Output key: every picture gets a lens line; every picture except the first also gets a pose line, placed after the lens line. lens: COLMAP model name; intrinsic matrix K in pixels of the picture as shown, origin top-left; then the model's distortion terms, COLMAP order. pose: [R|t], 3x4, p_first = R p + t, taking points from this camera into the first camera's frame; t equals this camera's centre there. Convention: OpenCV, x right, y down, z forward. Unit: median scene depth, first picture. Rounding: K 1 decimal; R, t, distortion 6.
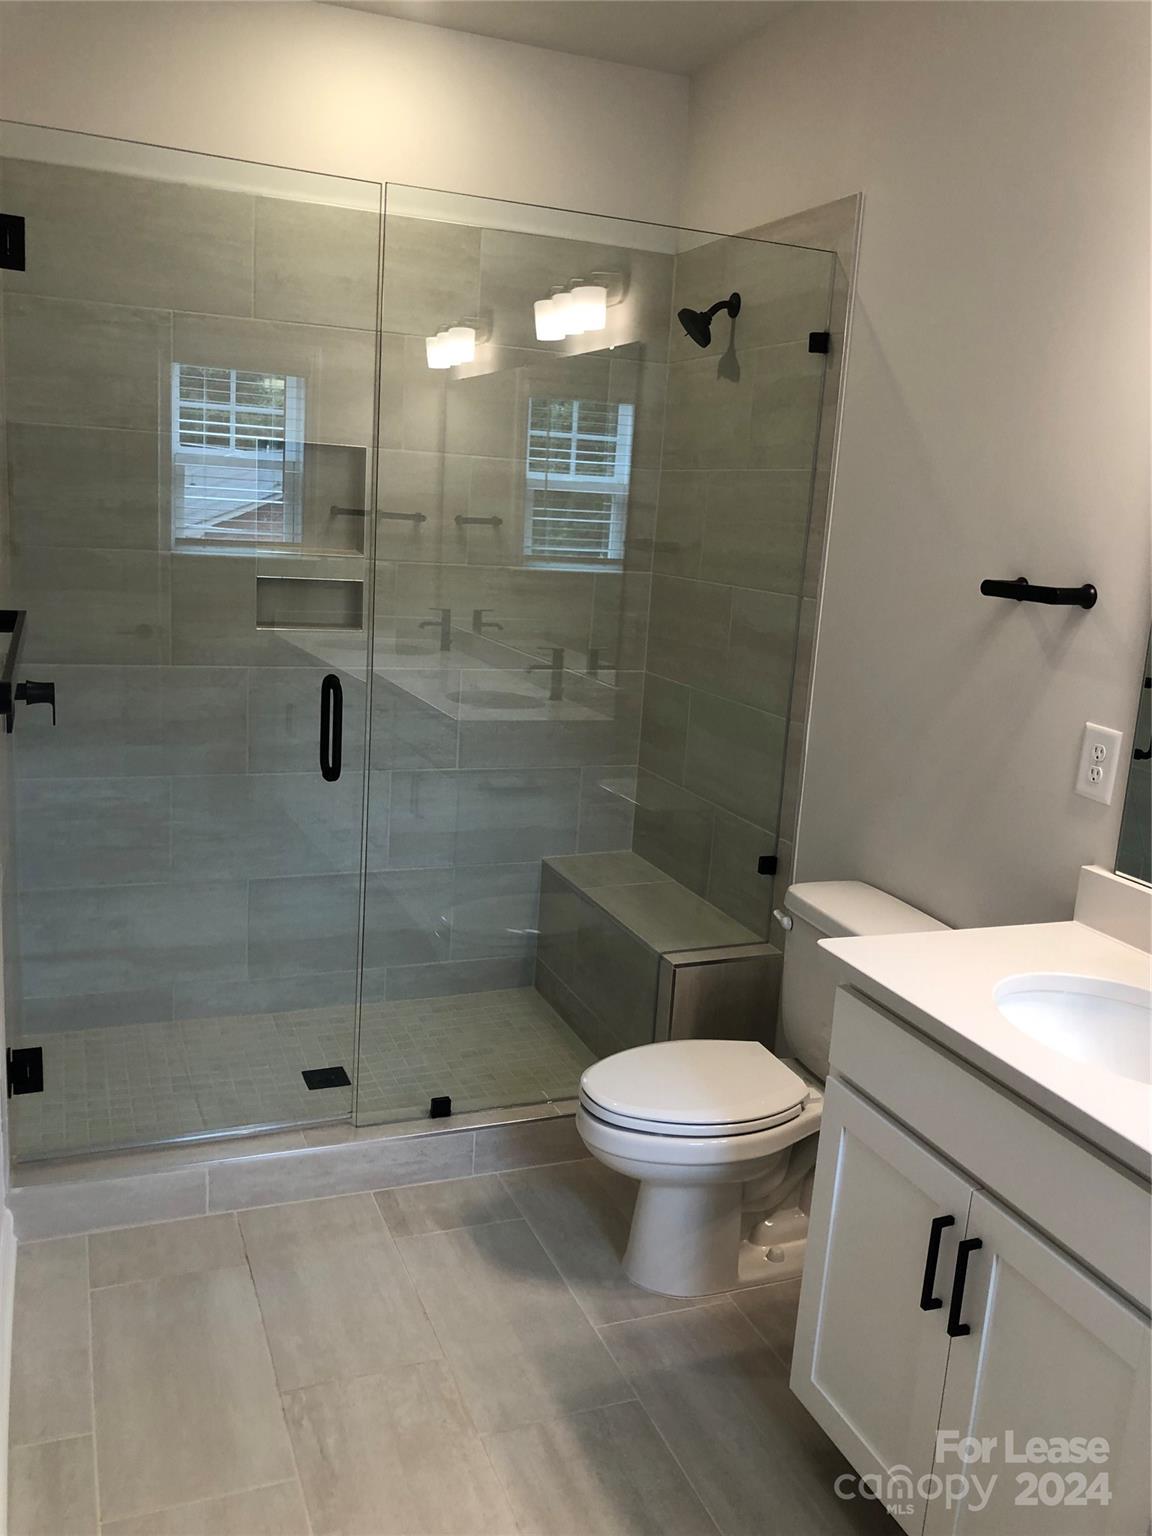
lens RADIAL K [[1253.4, 0, 567.8], [0, 1253.4, 765.1], [0, 0, 1]] dist [0.115222, -0.294030]
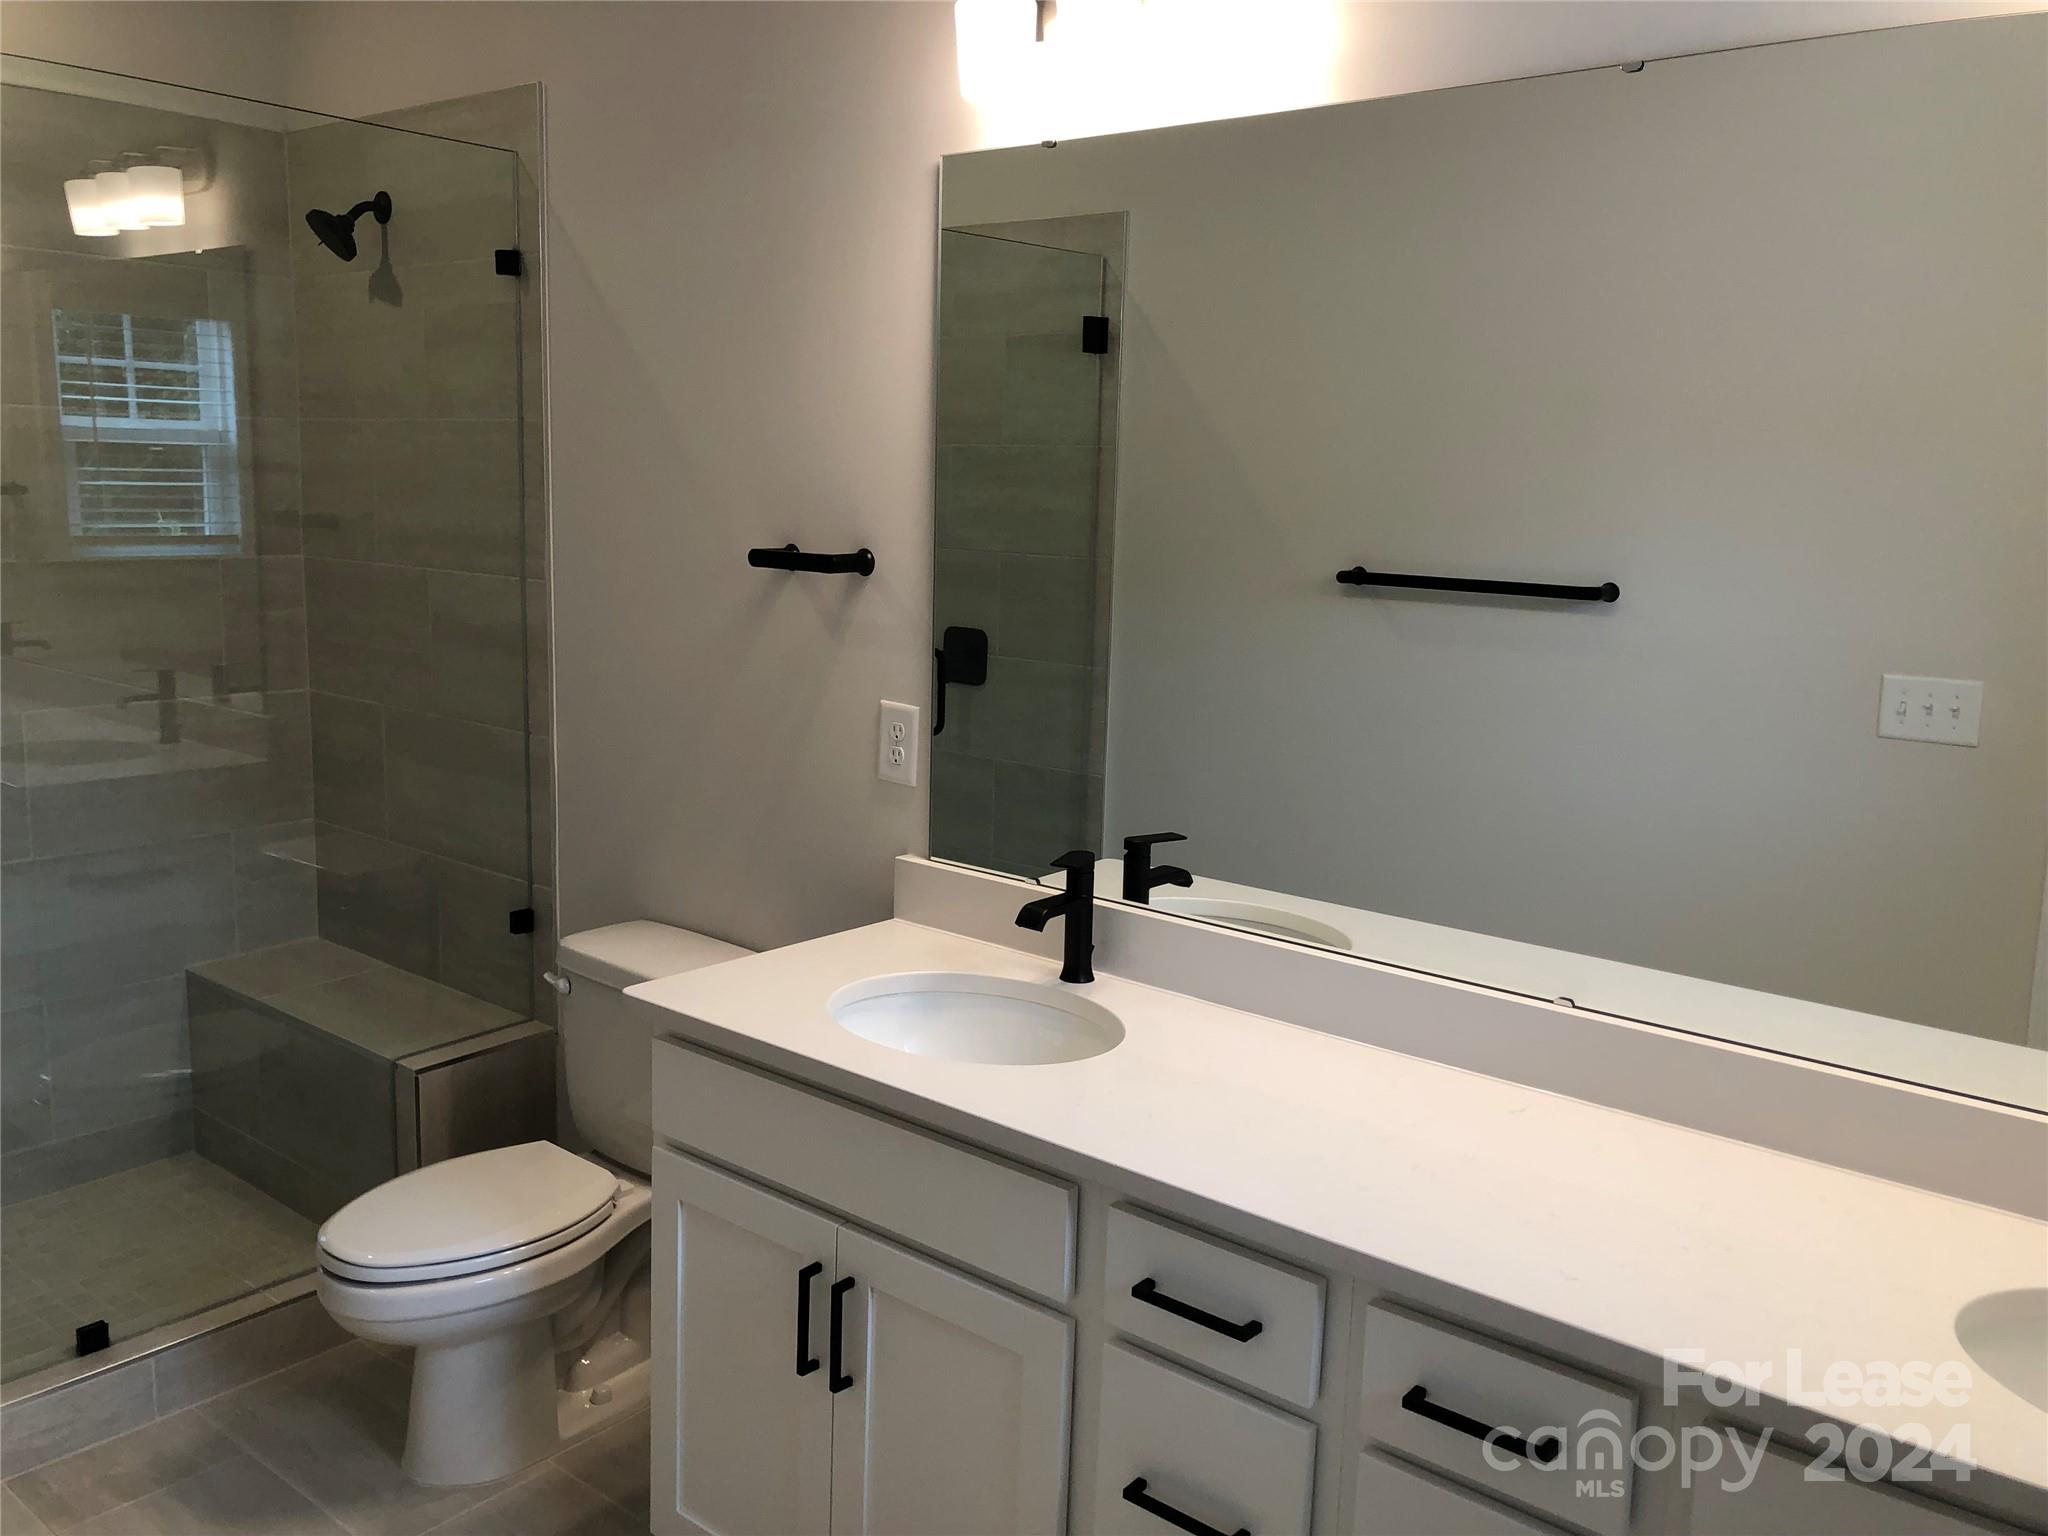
lens RADIAL K [[1695.6, 0, 1024.0], [0, 1695.6, 768.0], [0, 0, 1]] dist [0.068111, -0.107170]
pose [[0.873452, -0.117146, 0.472609, -0.061198], [0.122390, 0.992285, 0.019764, 0.002446], [-0.471278, 0.040580, 0.881051, -0.089238]]
